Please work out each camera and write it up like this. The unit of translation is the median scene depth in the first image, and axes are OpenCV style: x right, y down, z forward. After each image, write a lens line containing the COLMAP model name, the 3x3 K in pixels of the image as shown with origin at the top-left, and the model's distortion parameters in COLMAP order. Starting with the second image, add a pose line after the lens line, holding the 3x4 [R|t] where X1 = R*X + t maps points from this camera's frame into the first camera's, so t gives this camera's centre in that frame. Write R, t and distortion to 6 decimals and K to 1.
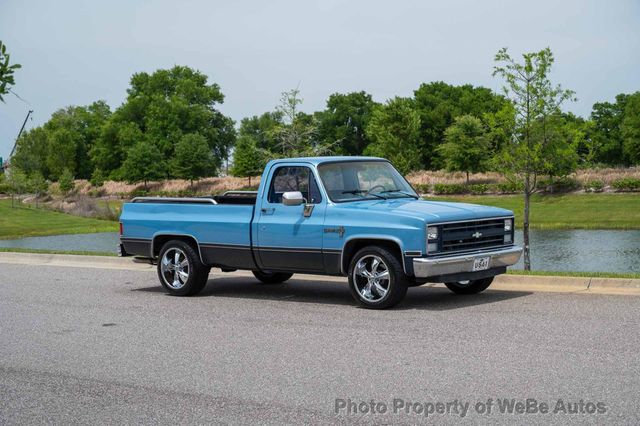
lens RADIAL K [[1266.8, 0, 320.0], [0, 1266.8, 213.0], [0, 0, 1]] dist [0.004804, -0.071170]
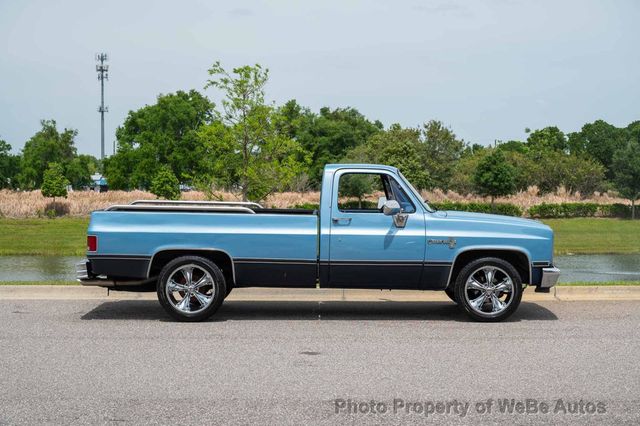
lens RADIAL K [[1273.9, 0, 320.0], [0, 1273.9, 213.0], [0, 0, 1]] dist [0.025825, 0.075130]
pose [[0.745925, 0.012620, 0.665910, -0.641233], [0.001751, 0.999780, -0.020909, 0.011121], [-0.666027, 0.016762, 0.745739, 0.319497]]
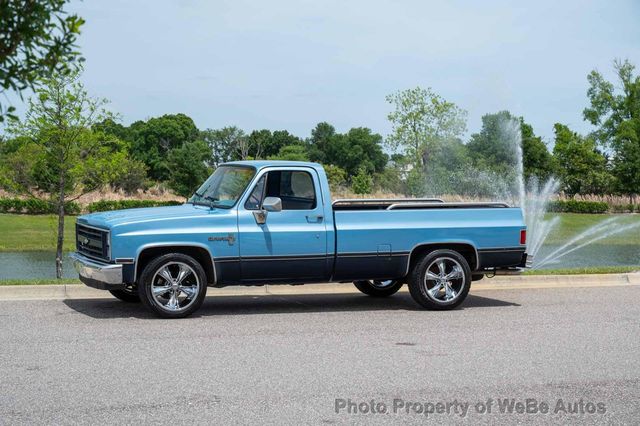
lens RADIAL K [[1267.8, 0, 311.5], [0, 1267.8, 212.9], [0, 0, 1]] dist [0.019627, -0.056440]
pose [[0.450020, 0.011198, 0.892948, -0.862322], [0.008144, 0.999828, -0.016643, 0.010290], [-0.892981, 0.014762, 0.449852, 0.559322]]
